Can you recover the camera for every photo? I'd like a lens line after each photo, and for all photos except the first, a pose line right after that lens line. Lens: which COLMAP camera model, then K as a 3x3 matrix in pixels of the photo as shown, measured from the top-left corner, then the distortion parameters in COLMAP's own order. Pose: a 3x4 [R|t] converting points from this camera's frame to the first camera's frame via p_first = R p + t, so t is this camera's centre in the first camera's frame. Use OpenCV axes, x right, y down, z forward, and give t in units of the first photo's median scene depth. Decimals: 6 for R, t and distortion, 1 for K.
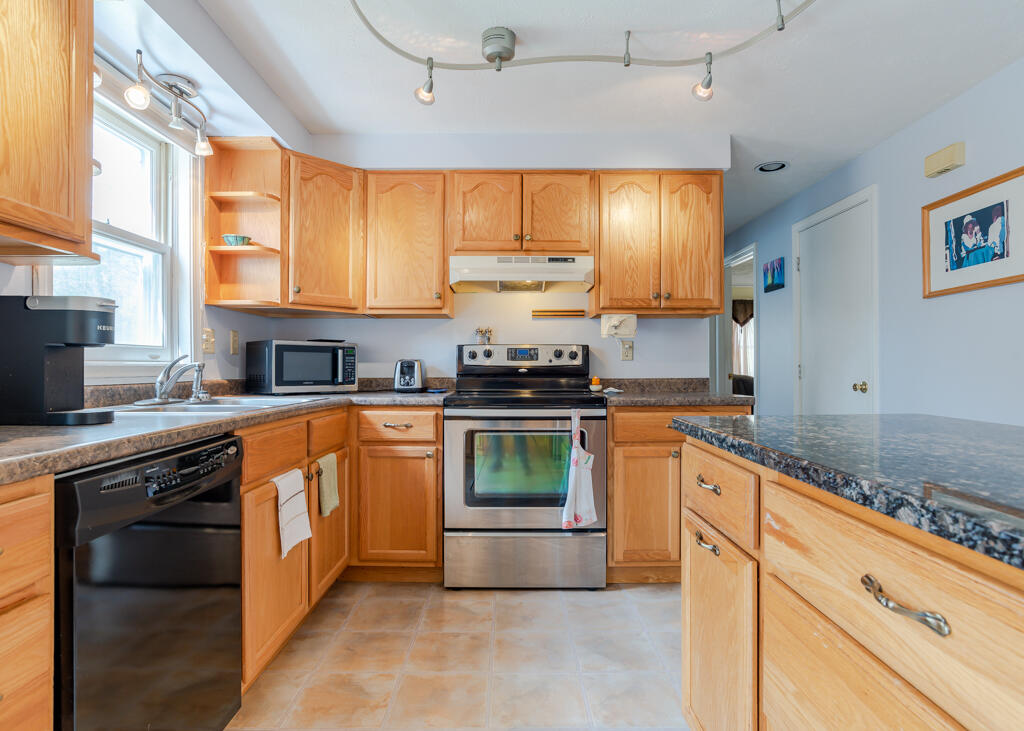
lens RADIAL K [[553.2, 0, 507.1], [0, 553.2, 369.1], [0, 0, 1]] dist [-0.040908, 0.022010]
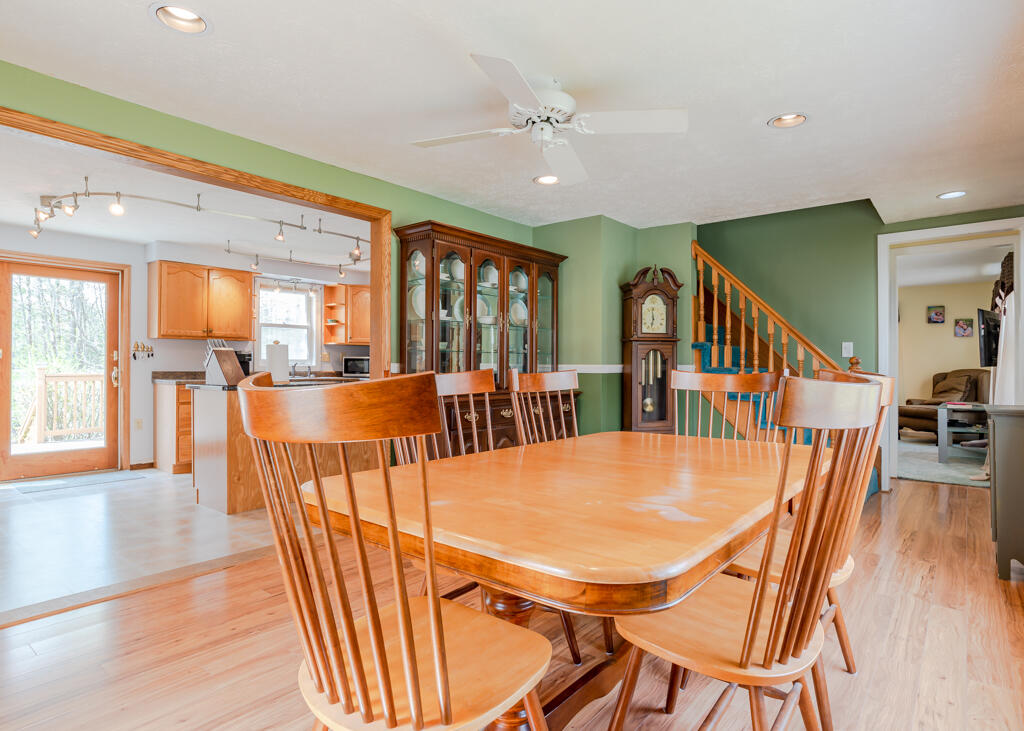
lens RADIAL K [[576.2, 0, 534.4], [0, 576.2, 365.7], [0, 0, 1]] dist [-0.044649, 0.024061]
pose [[0.789385, 0.002388, -0.613894, 1.882790], [-0.007587, 0.999954, -0.005867, -0.000213], [0.613852, 0.009289, 0.789367, -0.590311]]
